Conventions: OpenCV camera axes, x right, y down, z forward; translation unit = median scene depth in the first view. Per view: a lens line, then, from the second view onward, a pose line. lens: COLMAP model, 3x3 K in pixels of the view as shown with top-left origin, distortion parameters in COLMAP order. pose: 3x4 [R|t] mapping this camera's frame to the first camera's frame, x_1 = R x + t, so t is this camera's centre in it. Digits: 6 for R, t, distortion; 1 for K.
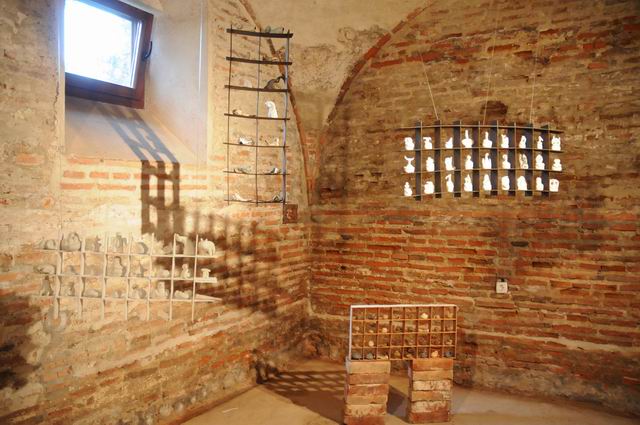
lens RADIAL K [[510.2, 0, 319.4], [0, 510.2, 228.2], [0, 0, 1]] dist [-0.193334, 0.225656]
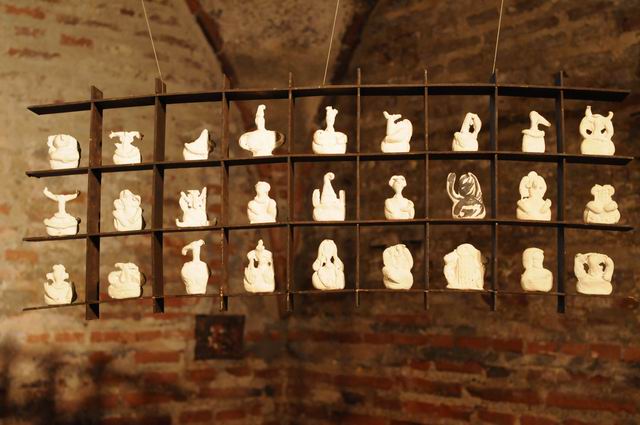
lens RADIAL K [[1004.5, 0, 320.0], [0, 1004.5, 212.5], [0, 0, 1]] dist [-0.070870, 0.007524]
pose [[0.948776, -0.011659, -0.315735, 0.303756], [-0.032320, 0.990495, -0.133696, -0.022966], [0.314292, 0.137052, 0.939381, 0.230699]]
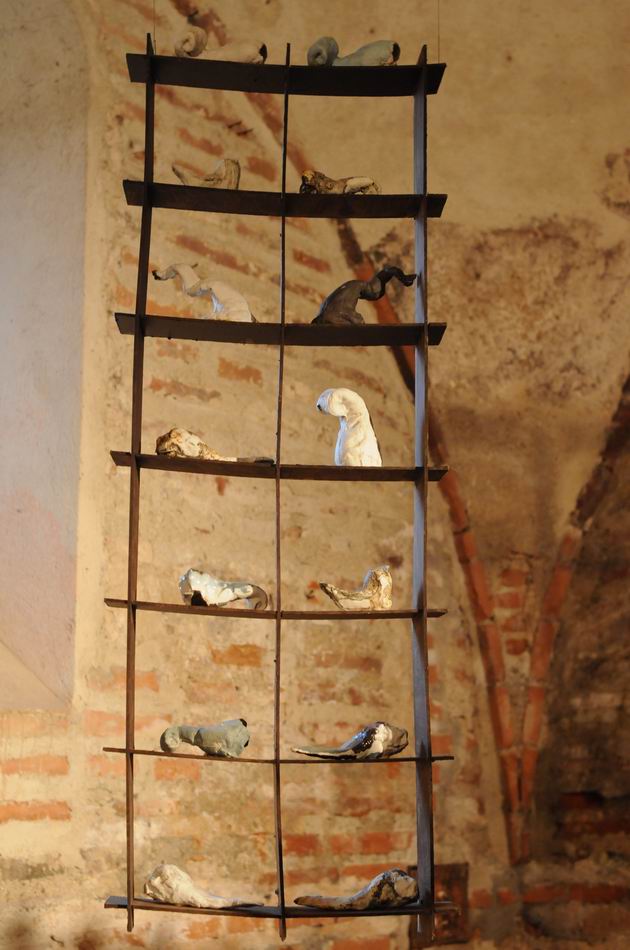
lens RADIAL K [[1491.1, 0, 315.0], [0, 1491.1, 475.0], [0, 0, 1]] dist [-0.070870, 0.007524]
pose [[0.992303, -0.041381, -0.116719, -0.026677], [0.008885, 0.963880, -0.266188, -0.039934], [0.123518, 0.263102, 0.956828, 0.287914]]
